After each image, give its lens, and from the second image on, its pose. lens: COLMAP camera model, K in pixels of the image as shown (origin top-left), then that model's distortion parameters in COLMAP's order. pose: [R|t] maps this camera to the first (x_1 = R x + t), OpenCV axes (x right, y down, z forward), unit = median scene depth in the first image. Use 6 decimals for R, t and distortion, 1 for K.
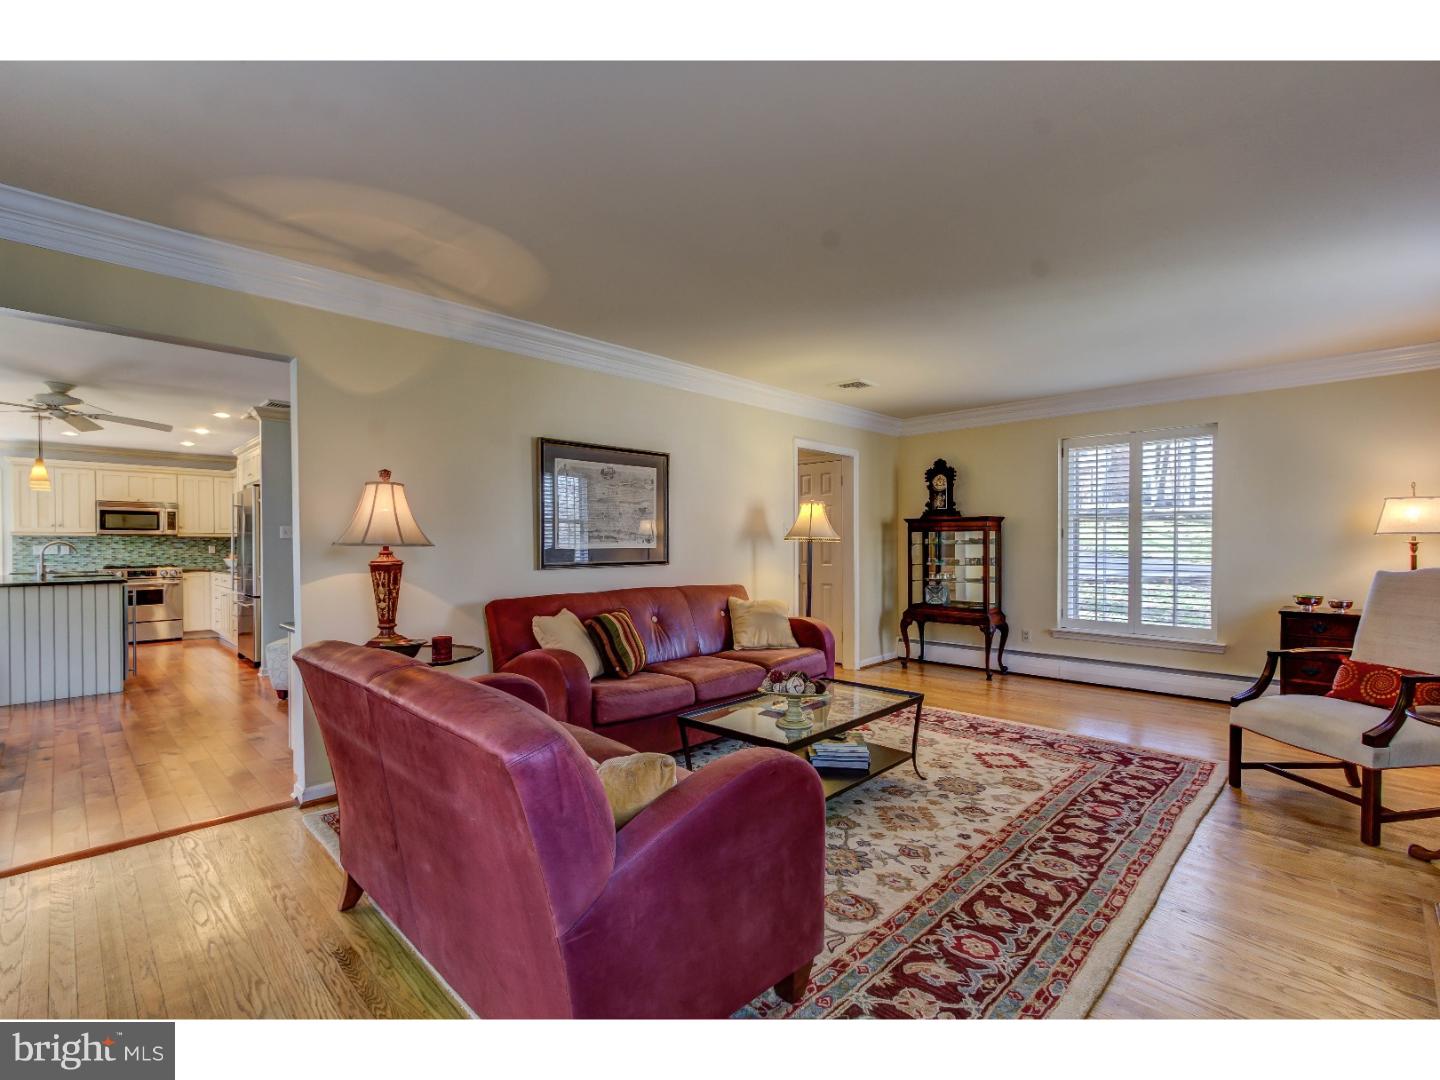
lens RADIAL K [[652.1, 0, 715.4], [0, 652.1, 548.8], [0, 0, 1]] dist [-0.003032, 0.005205]
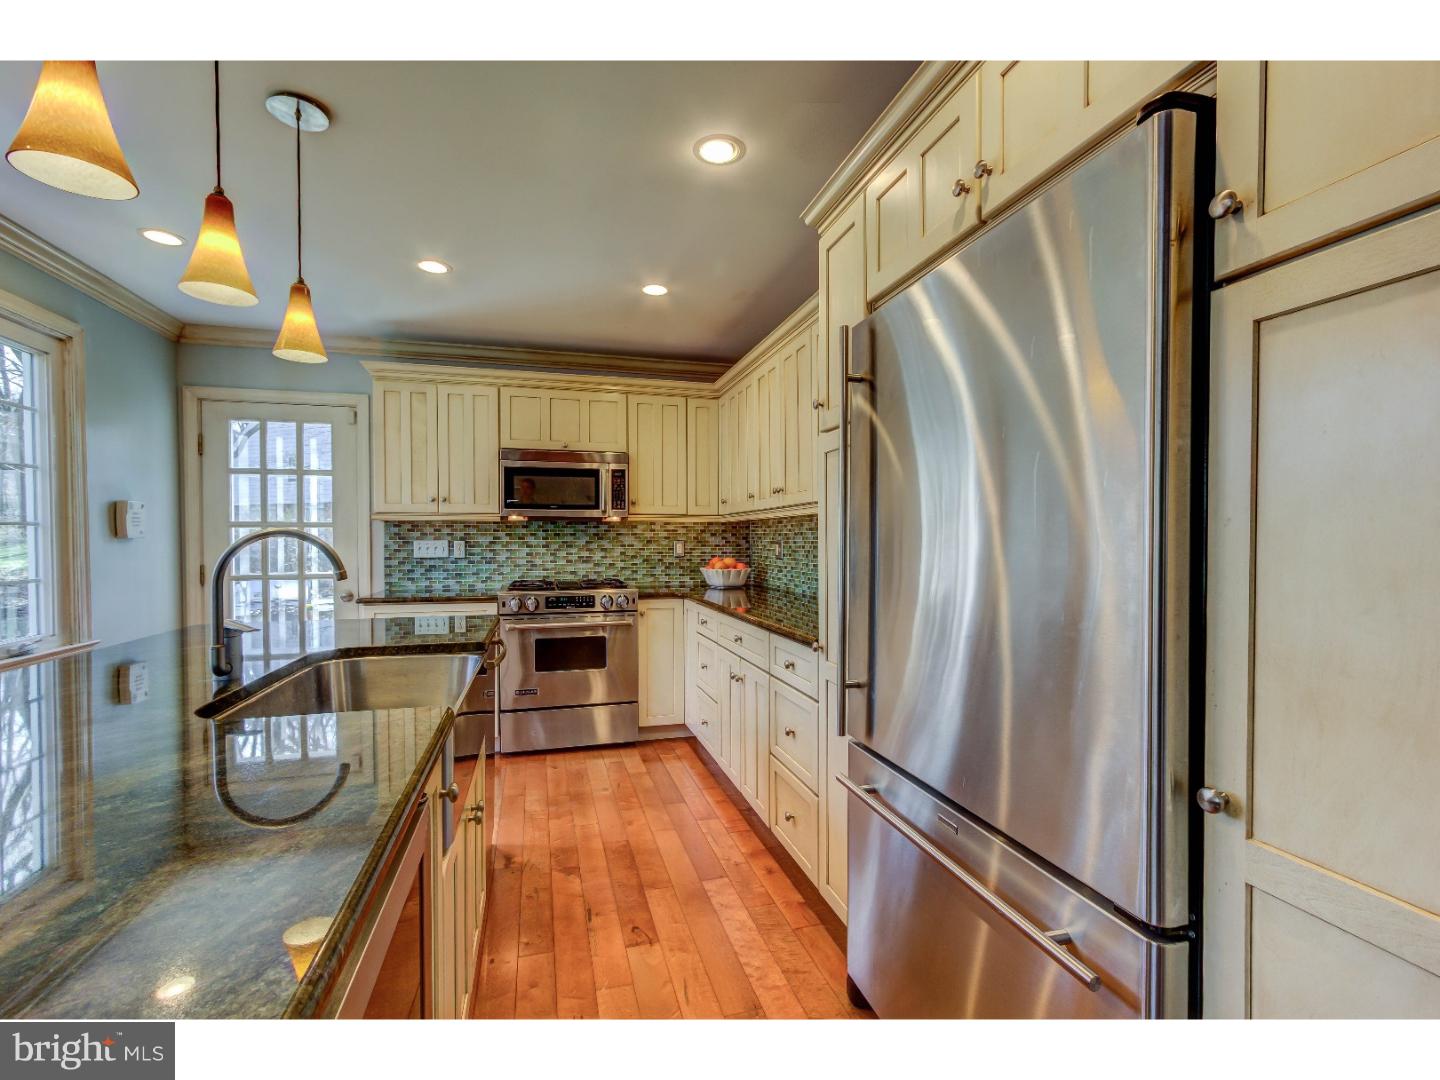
lens RADIAL K [[652.1, 0, 717.9], [0, 652.1, 553.0], [0, 0, 1]] dist [-0.003032, 0.005205]
pose [[0.868416, 0.015035, -0.495608, -0.552558], [-0.008029, 0.999836, 0.016263, -0.004535], [0.495771, -0.010144, 0.868394, 0.643715]]
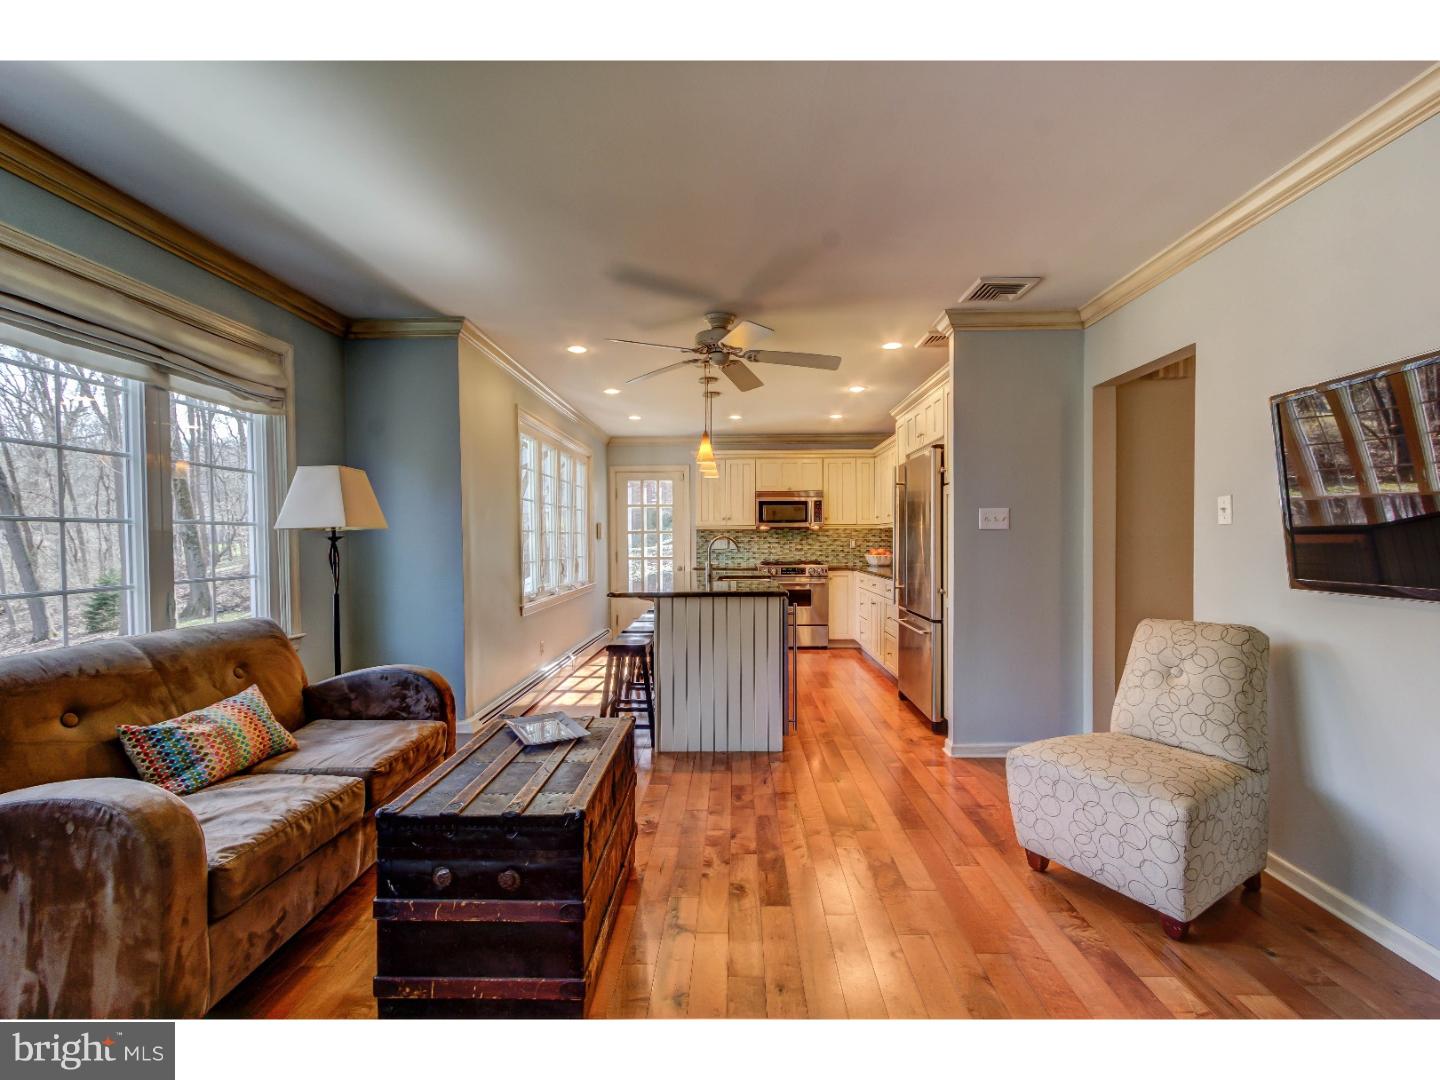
lens RADIAL K [[652.1, 0, 718.1], [0, 652.1, 551.0], [0, 0, 1]] dist [-0.003032, 0.005205]
pose [[0.684640, 0.013959, -0.728748, -0.296093], [-0.004209, 0.999876, 0.015198, -0.002192], [0.728870, -0.007338, 0.684613, 0.312616]]
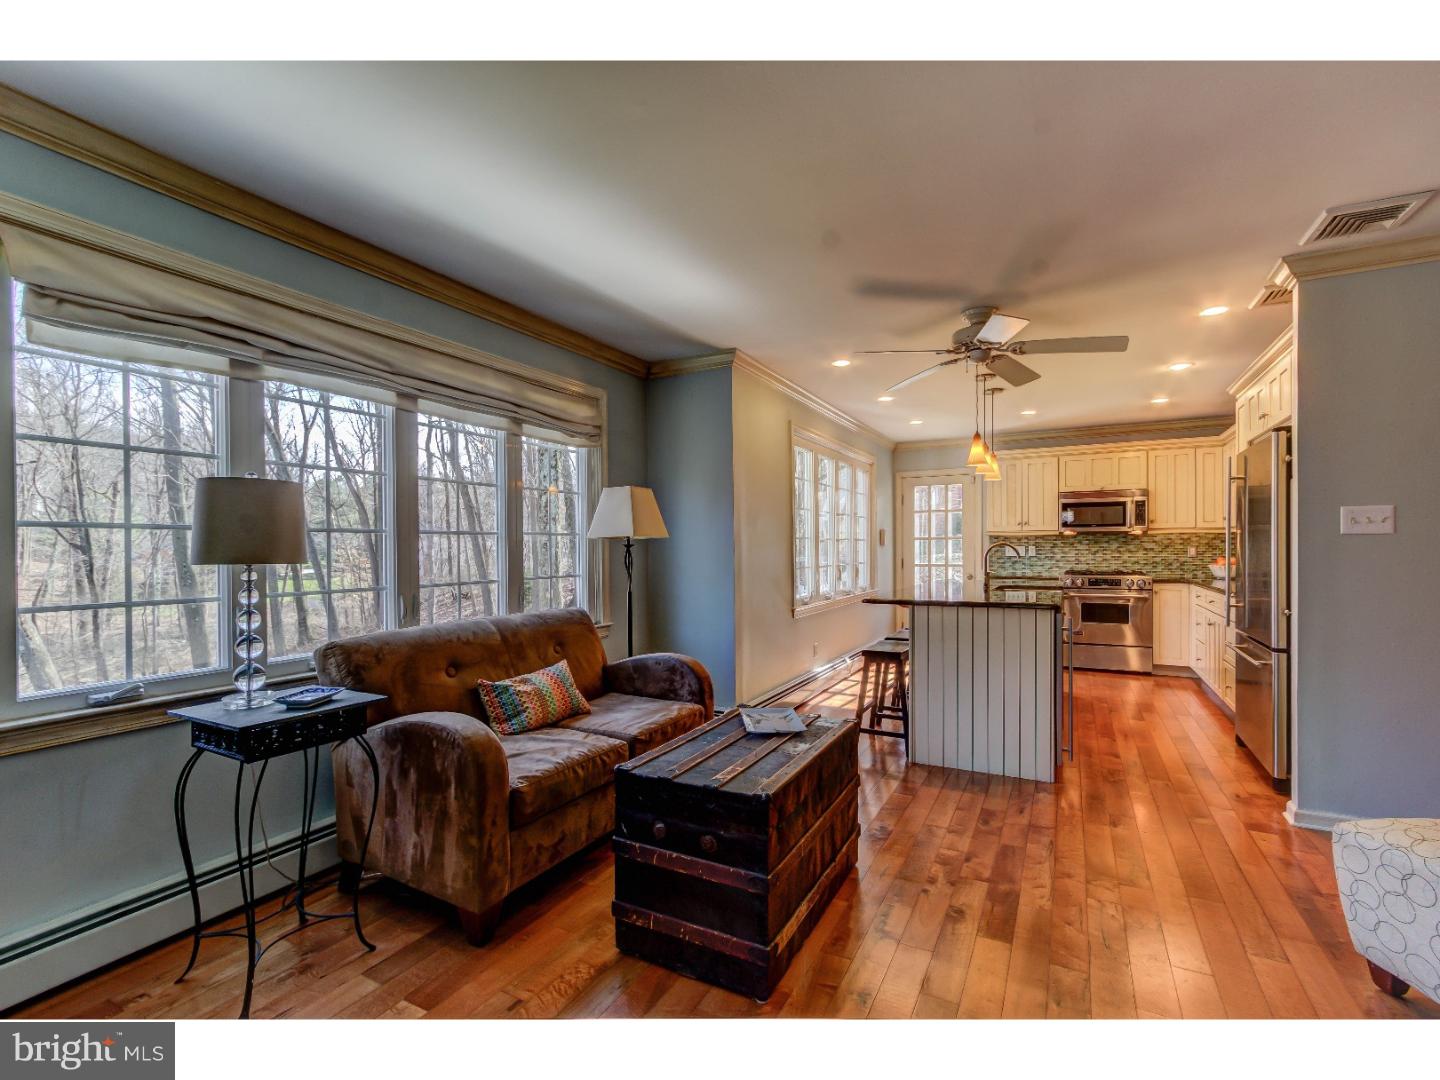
lens RADIAL K [[652.1, 0, 722.4], [0, 652.1, 549.6], [0, 0, 1]] dist [-0.003032, 0.005205]
pose [[0.286392, 0.007883, -0.958080, -0.264129], [-0.005420, 0.999963, 0.006607, -0.003286], [0.958097, 0.003300, 0.286424, 0.339635]]
